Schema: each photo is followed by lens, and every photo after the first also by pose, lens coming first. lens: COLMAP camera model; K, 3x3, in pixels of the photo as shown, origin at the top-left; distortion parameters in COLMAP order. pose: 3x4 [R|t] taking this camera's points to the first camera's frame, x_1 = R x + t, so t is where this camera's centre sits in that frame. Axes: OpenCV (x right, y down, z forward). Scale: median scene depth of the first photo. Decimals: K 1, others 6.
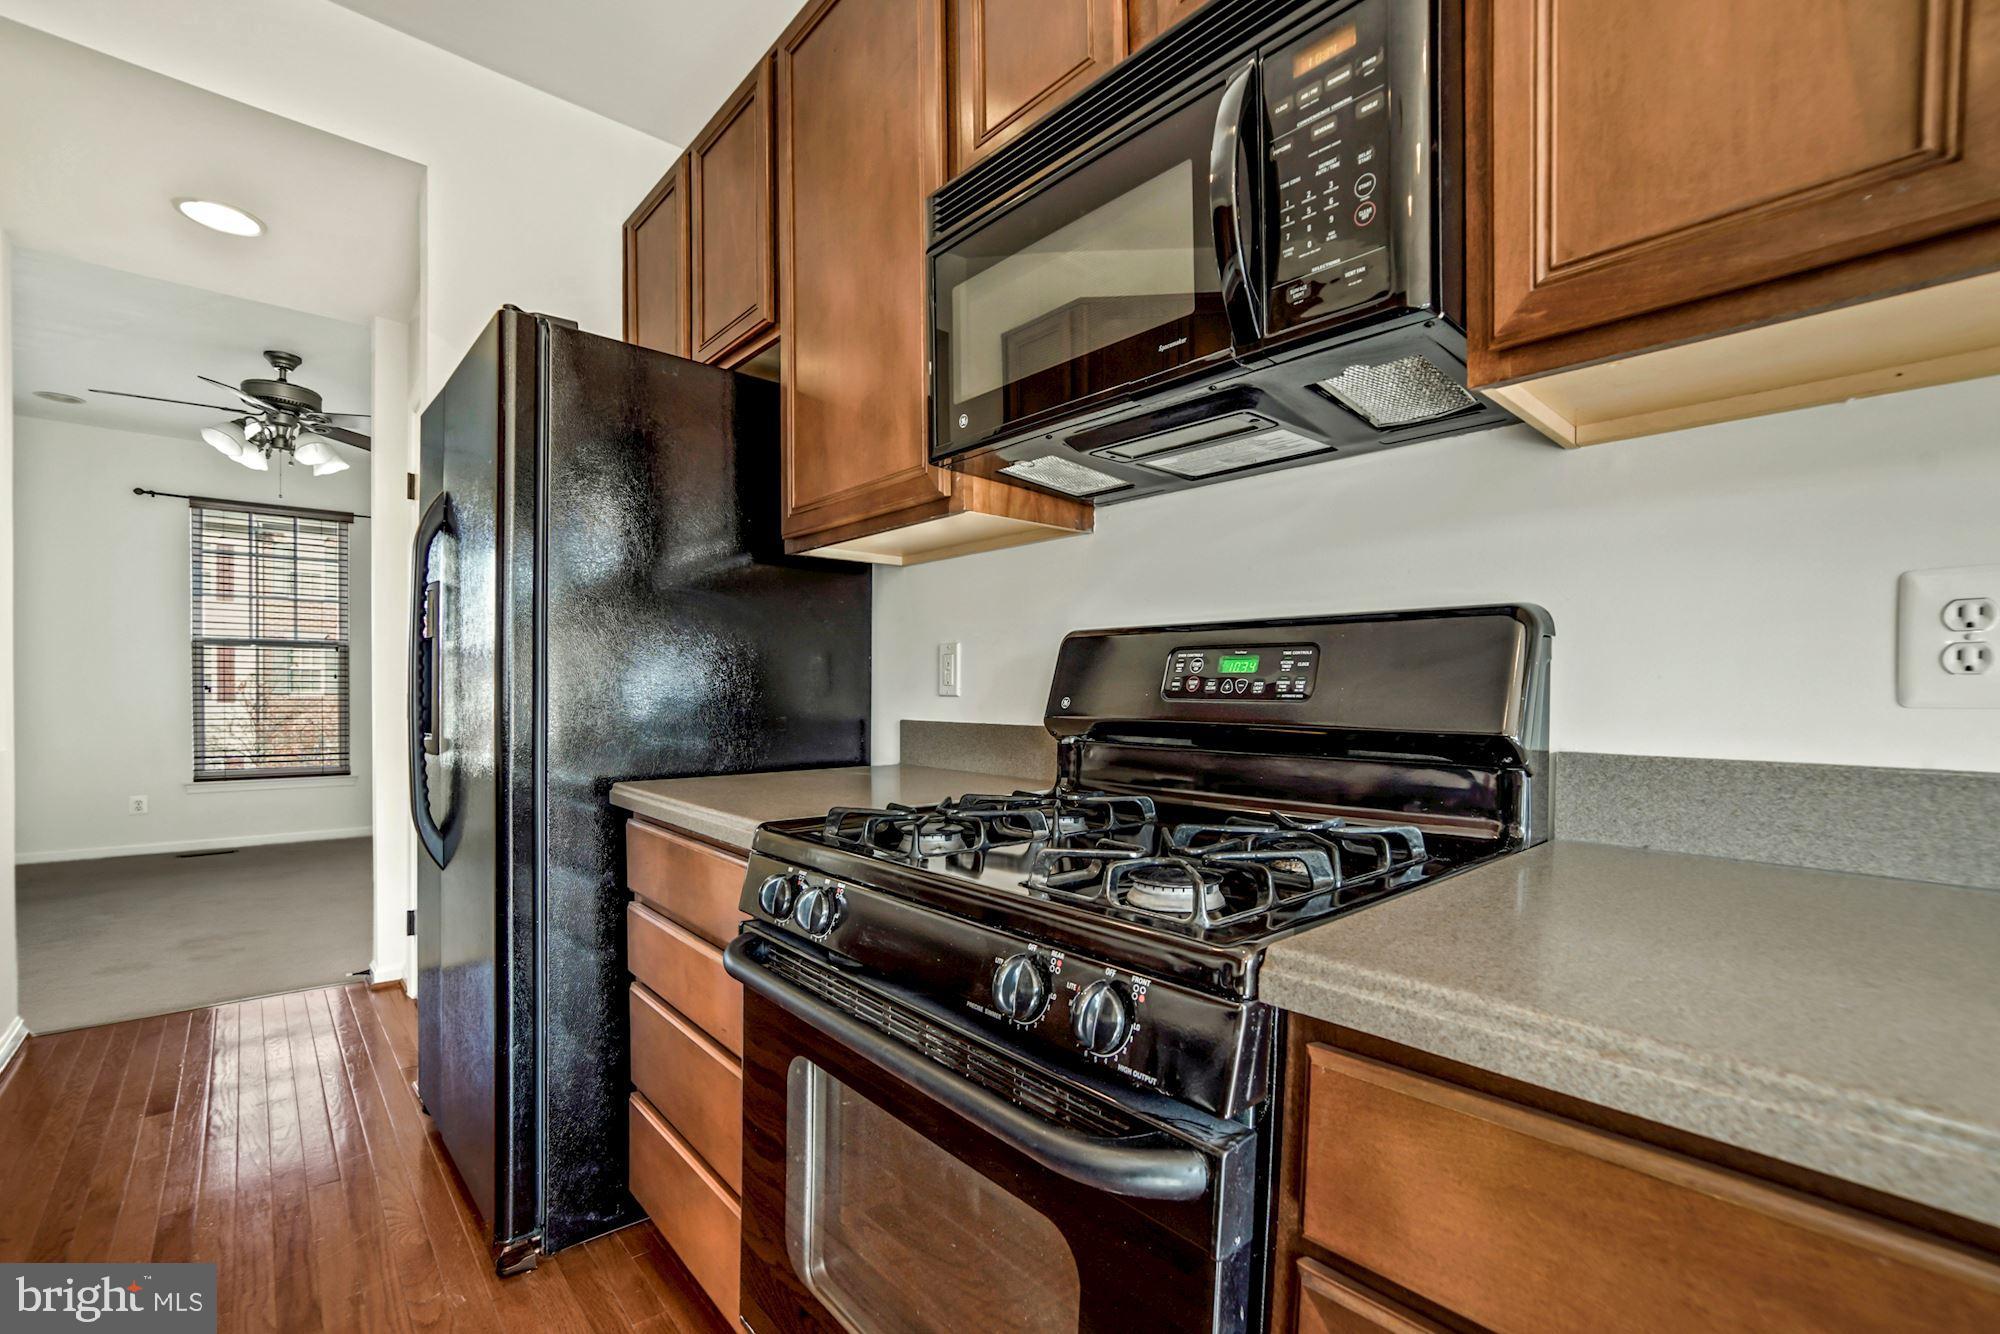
lens RADIAL K [[859.7, 0, 1001.6], [0, 859.7, 710.4], [0, 0, 1]] dist [-0.082951, 0.049192]
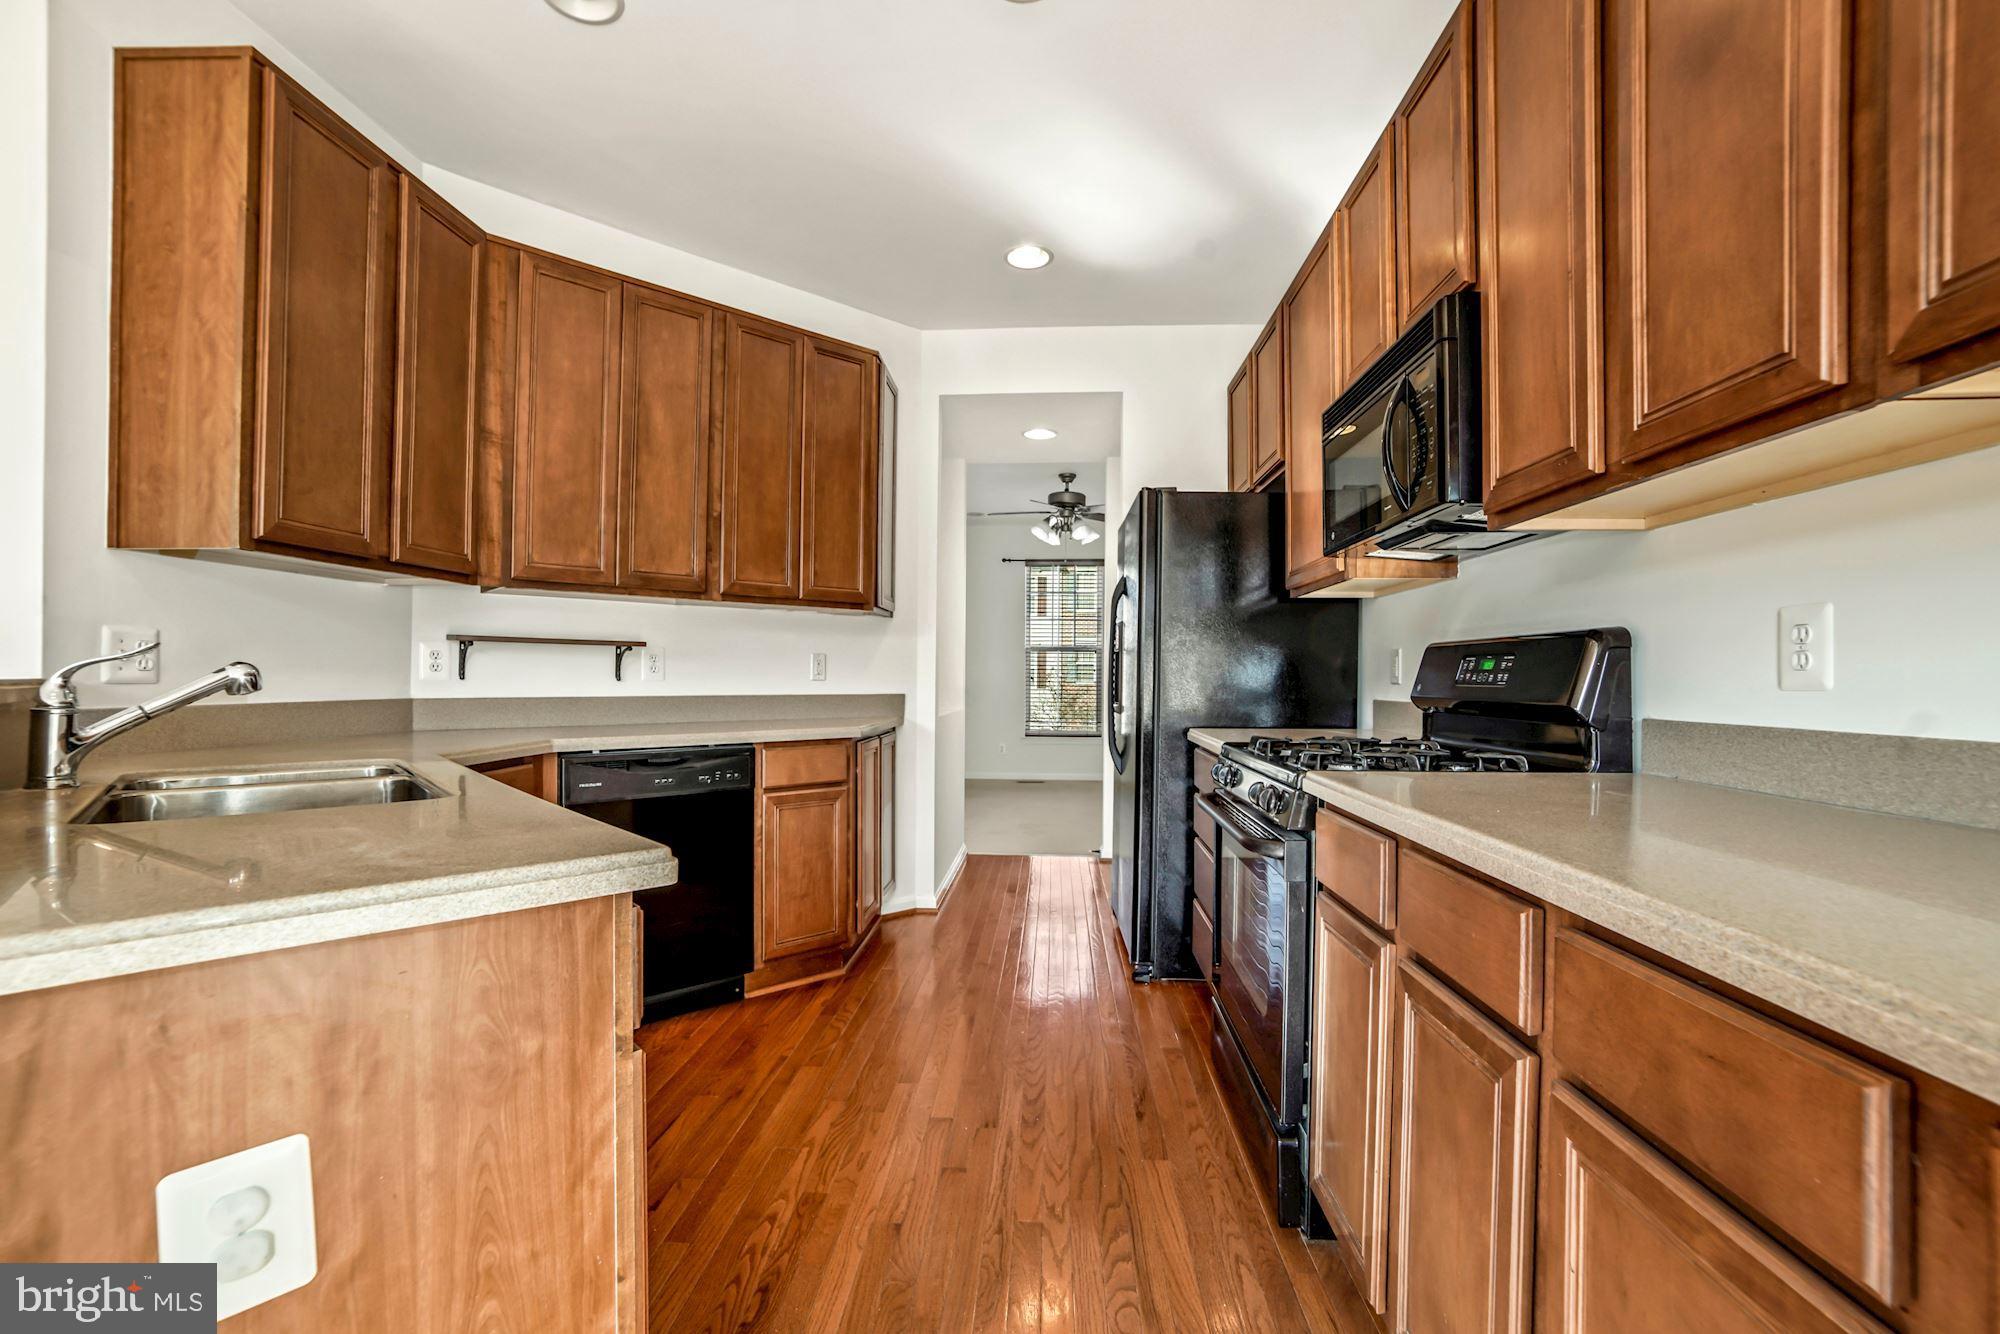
lens RADIAL K [[946.2, 0, 1000.0], [0, 946.2, 667.0], [0, 0, 1]] dist [-0.029160, 0.000461]
pose [[0.698246, -0.009357, -0.715797, 0.648523], [-0.017652, 0.999385, -0.030284, 0.016045], [0.715640, 0.033781, 0.697652, -0.667301]]
